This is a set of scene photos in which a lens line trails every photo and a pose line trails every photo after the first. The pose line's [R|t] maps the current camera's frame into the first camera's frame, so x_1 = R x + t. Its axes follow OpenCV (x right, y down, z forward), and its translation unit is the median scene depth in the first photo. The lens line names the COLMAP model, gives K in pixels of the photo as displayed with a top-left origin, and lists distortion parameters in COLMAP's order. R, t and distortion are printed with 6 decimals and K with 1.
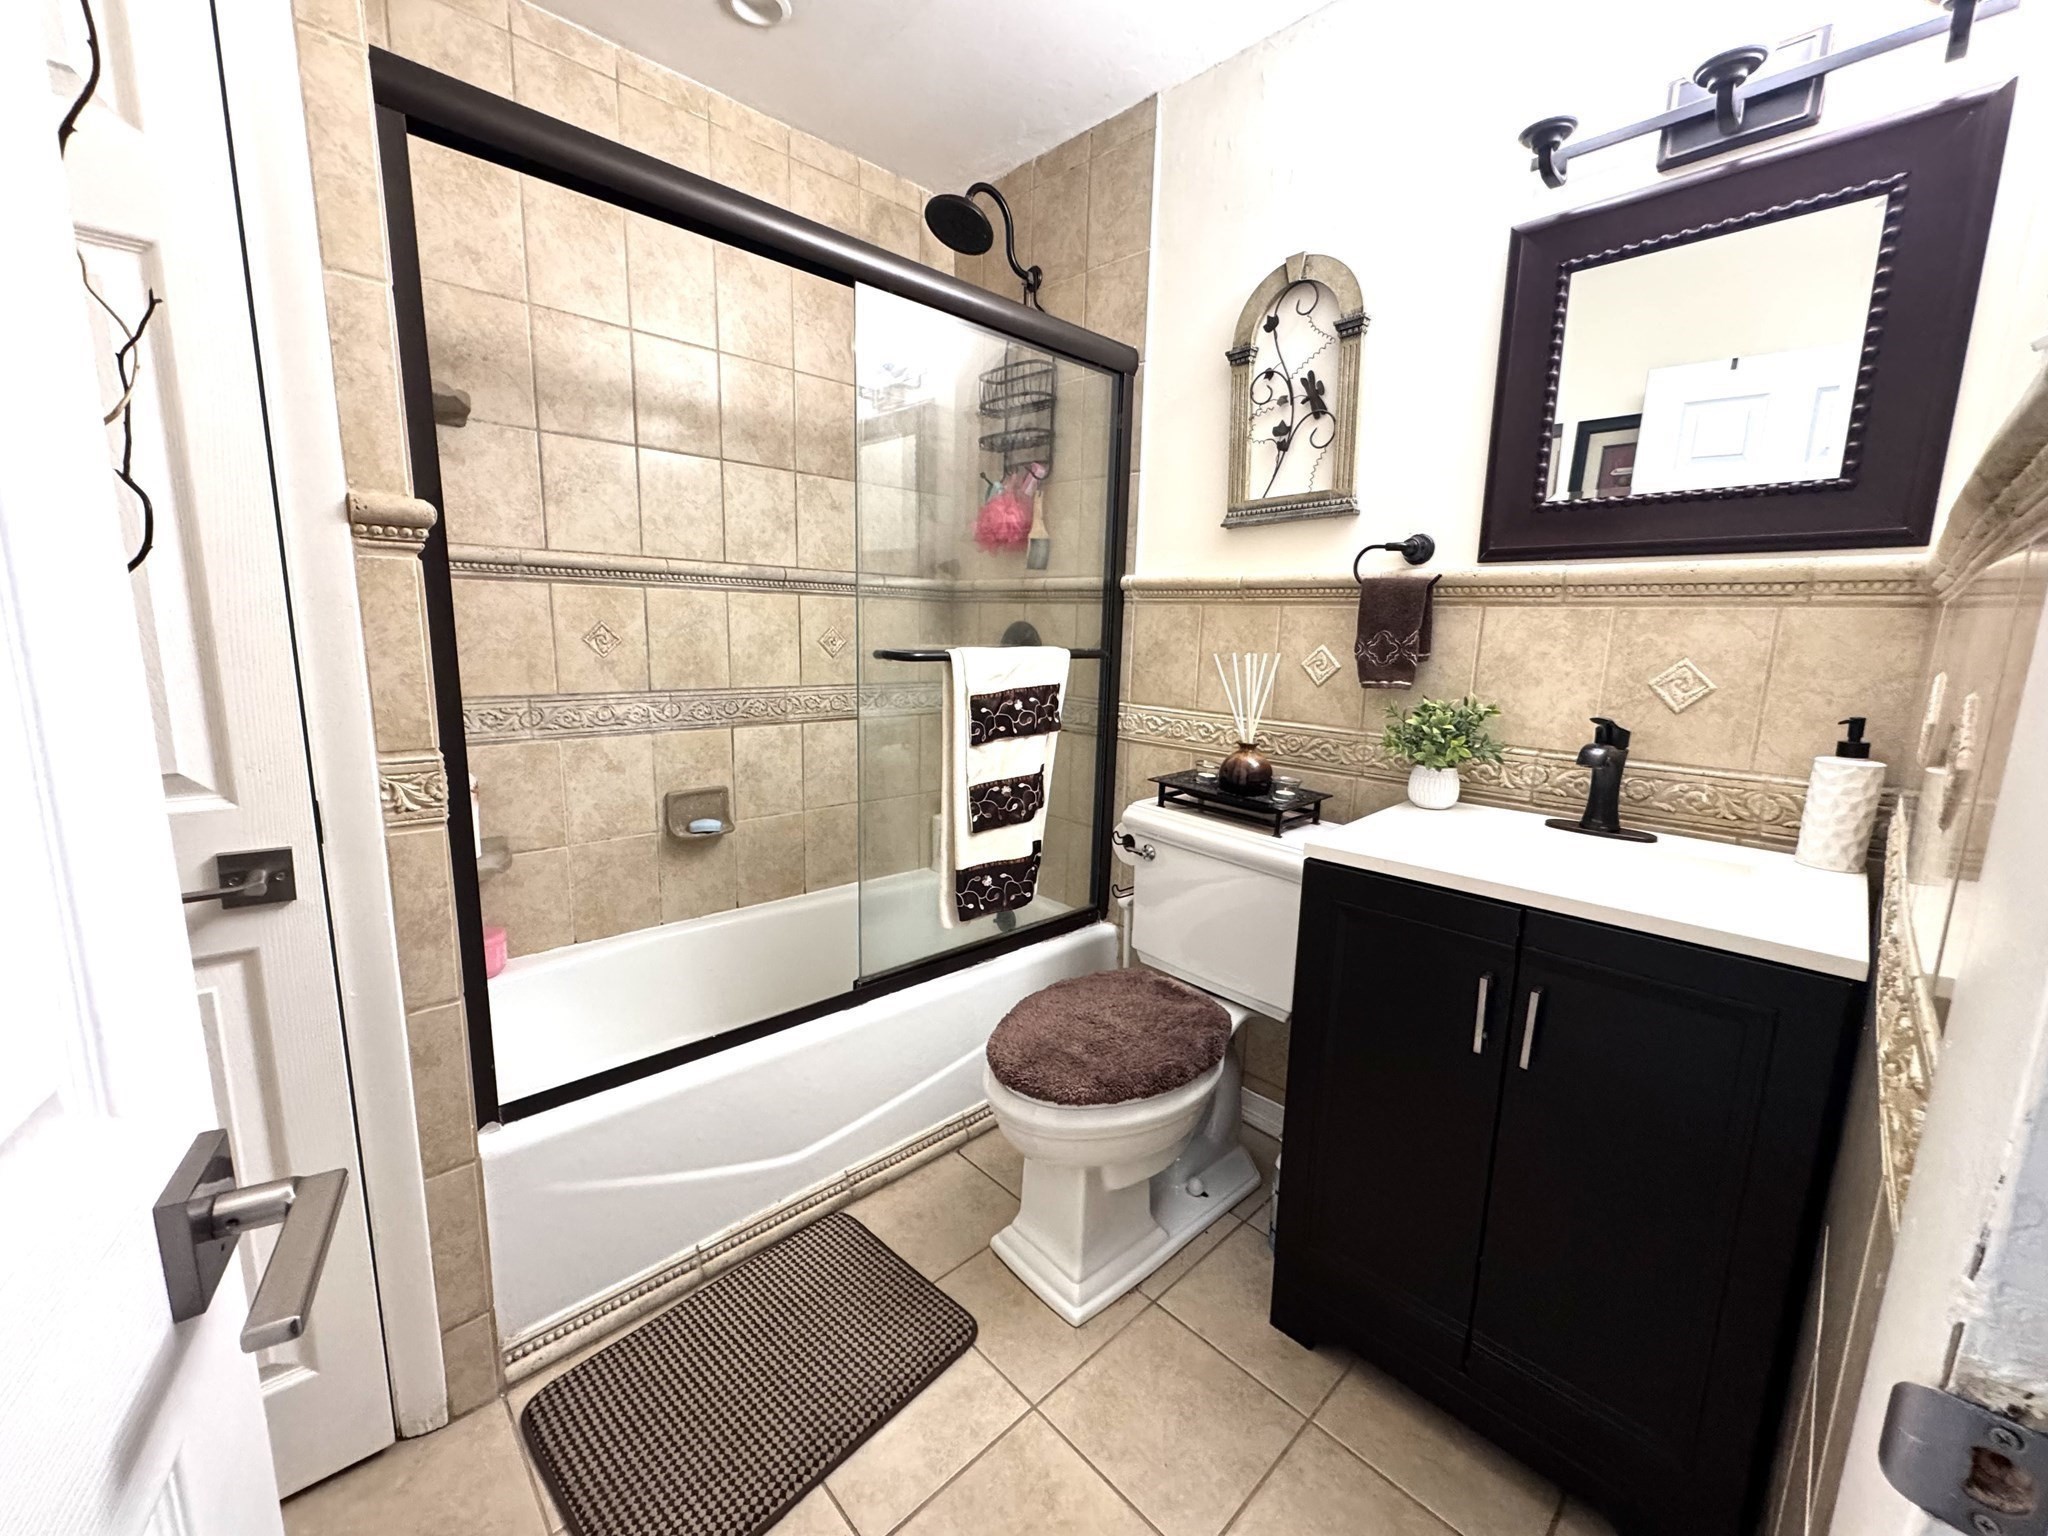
lens RADIAL K [[813.9, 0, 1018.1], [0, 813.9, 771.1], [0, 0, 1]] dist [-0.002093, 0.000032]
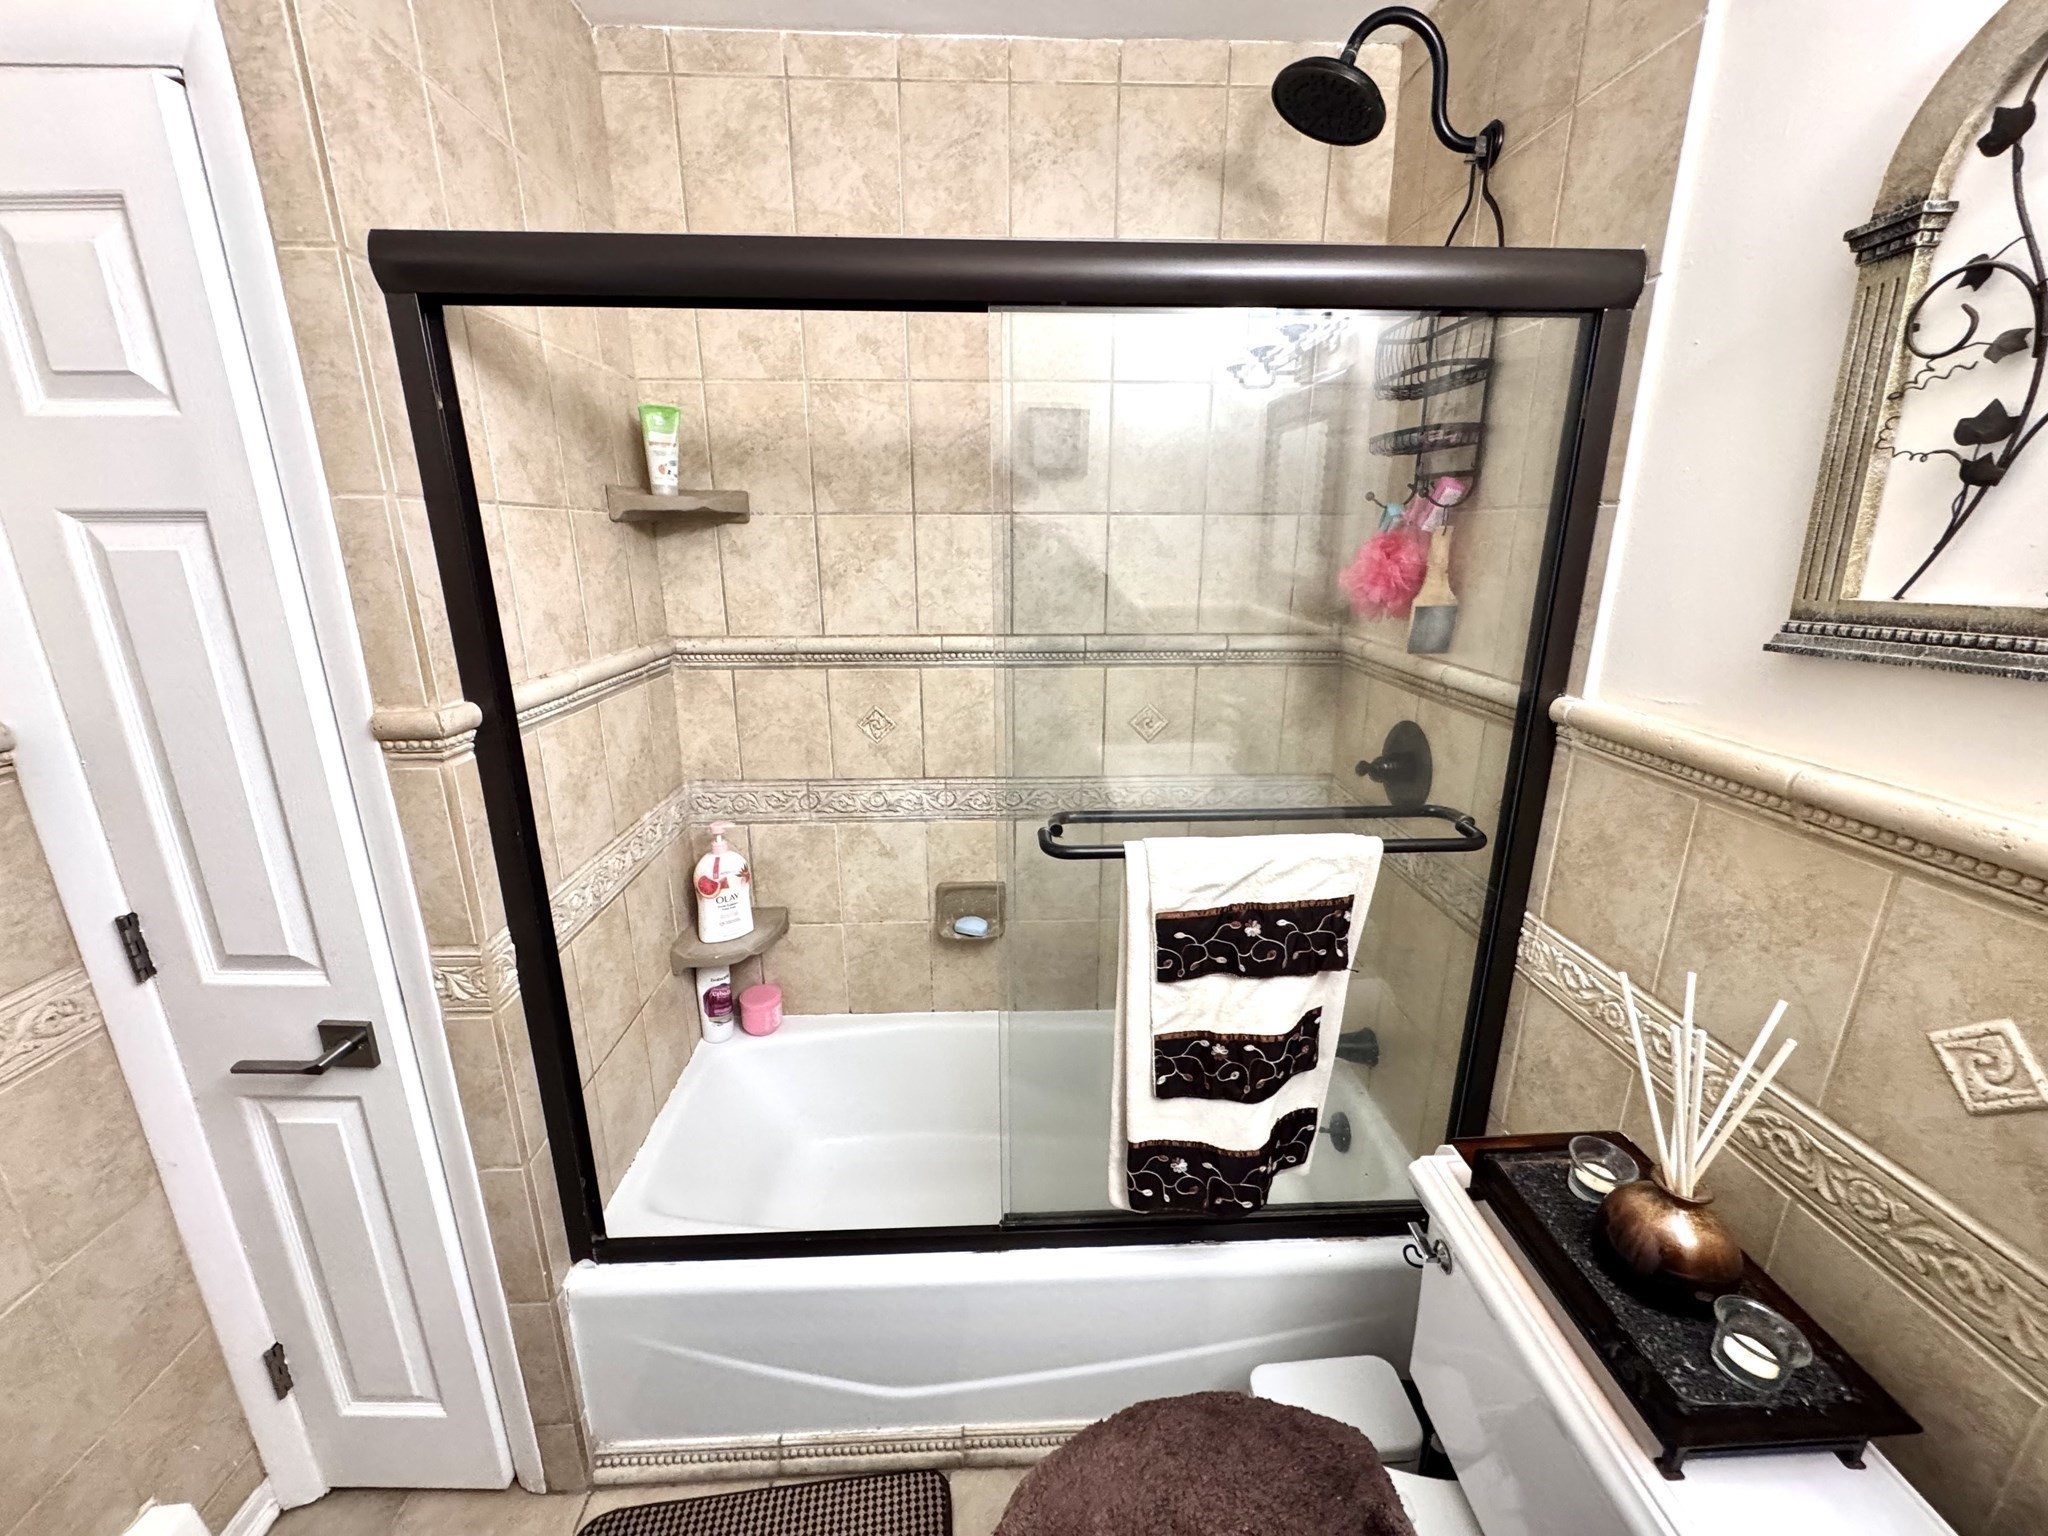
lens RADIAL K [[813.9, 0, 1018.1], [0, 813.9, 771.1], [0, 0, 1]] dist [-0.002093, 0.000032]
pose [[0.757759, 0.151867, -0.634616, 0.237126], [-0.092933, 0.987743, 0.125406, -0.258317], [0.645882, -0.036051, 0.762585, 0.408267]]
